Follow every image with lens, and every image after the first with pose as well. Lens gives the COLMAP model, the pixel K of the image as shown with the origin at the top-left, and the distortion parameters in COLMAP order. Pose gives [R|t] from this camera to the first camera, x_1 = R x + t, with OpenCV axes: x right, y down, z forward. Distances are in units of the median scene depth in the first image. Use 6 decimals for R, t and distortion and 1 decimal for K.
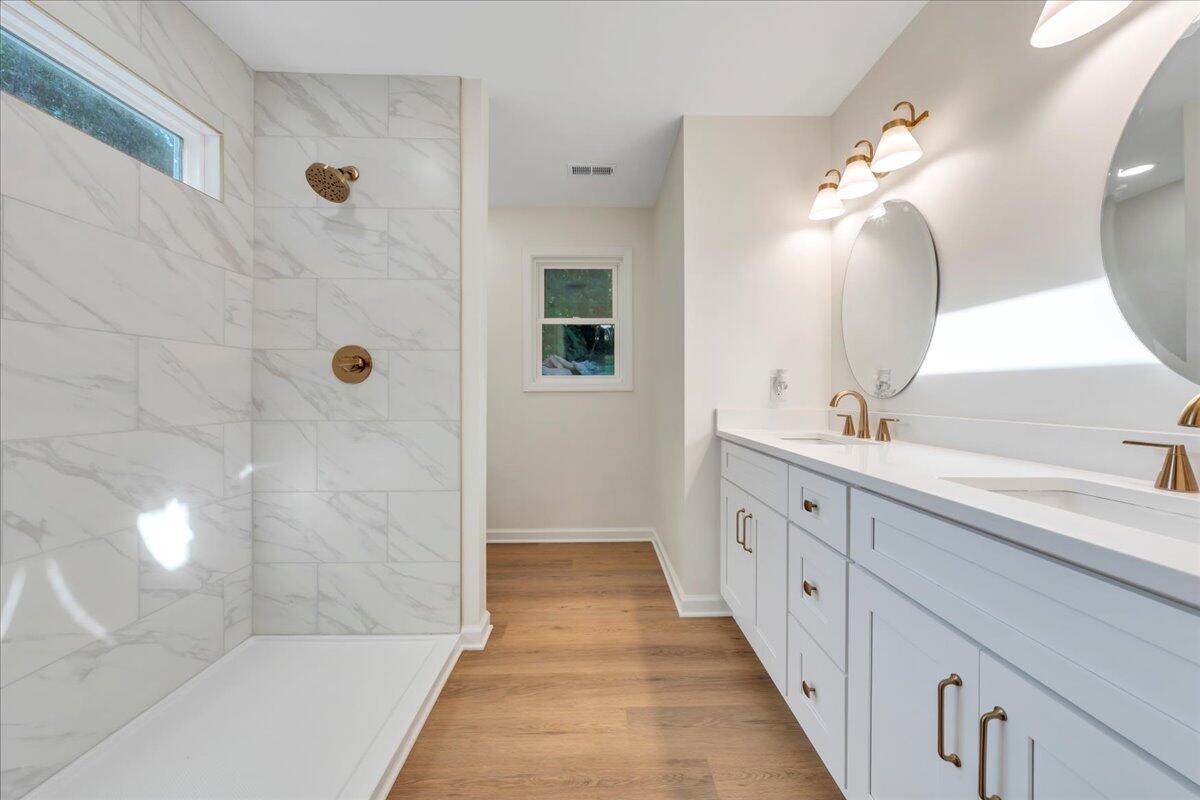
lens RADIAL K [[406.1, 0, 604.5], [0, 406.1, 403.0], [0, 0, 1]] dist [-0.001454, 0.000246]
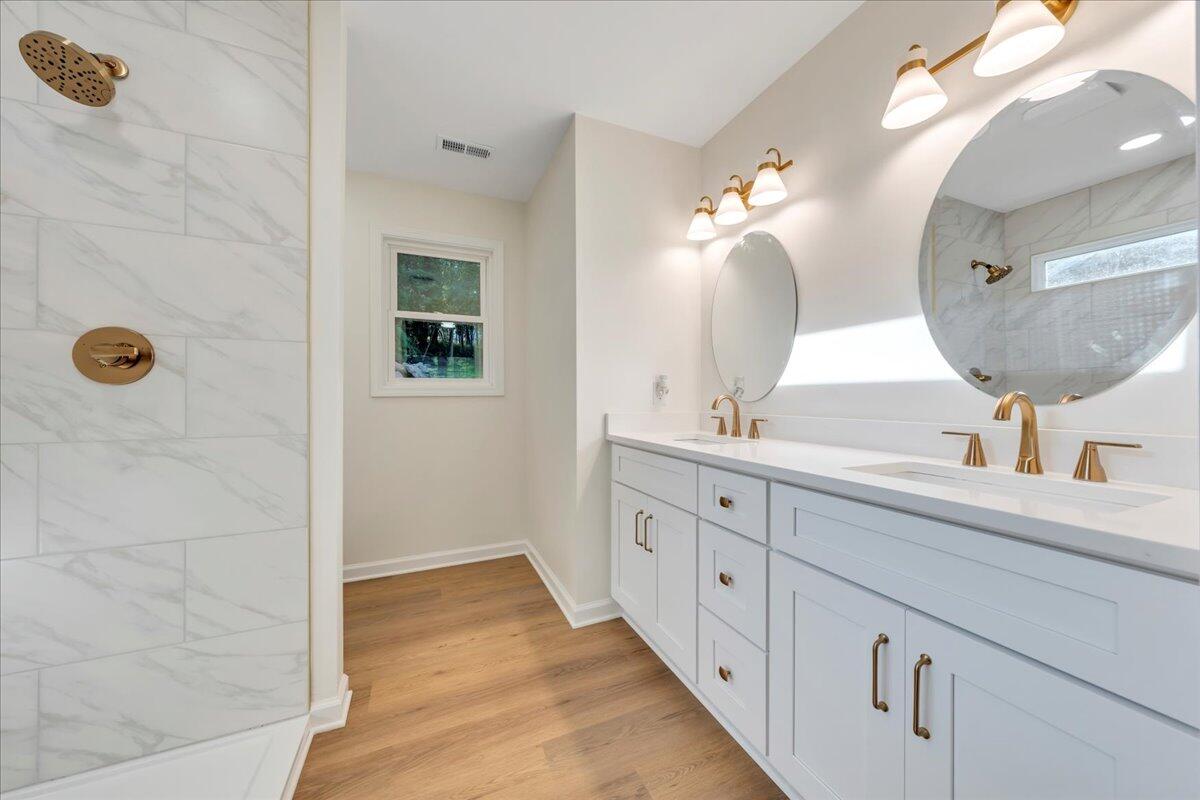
lens RADIAL K [[406.1, 0, 591.5], [0, 406.1, 406.0], [0, 0, 1]] dist [-0.001454, 0.000246]
pose [[0.925168, -0.009997, 0.379427, -0.156367], [0.012248, 0.999919, -0.003521, -0.000834], [-0.379361, 0.007905, 0.925215, 0.094768]]
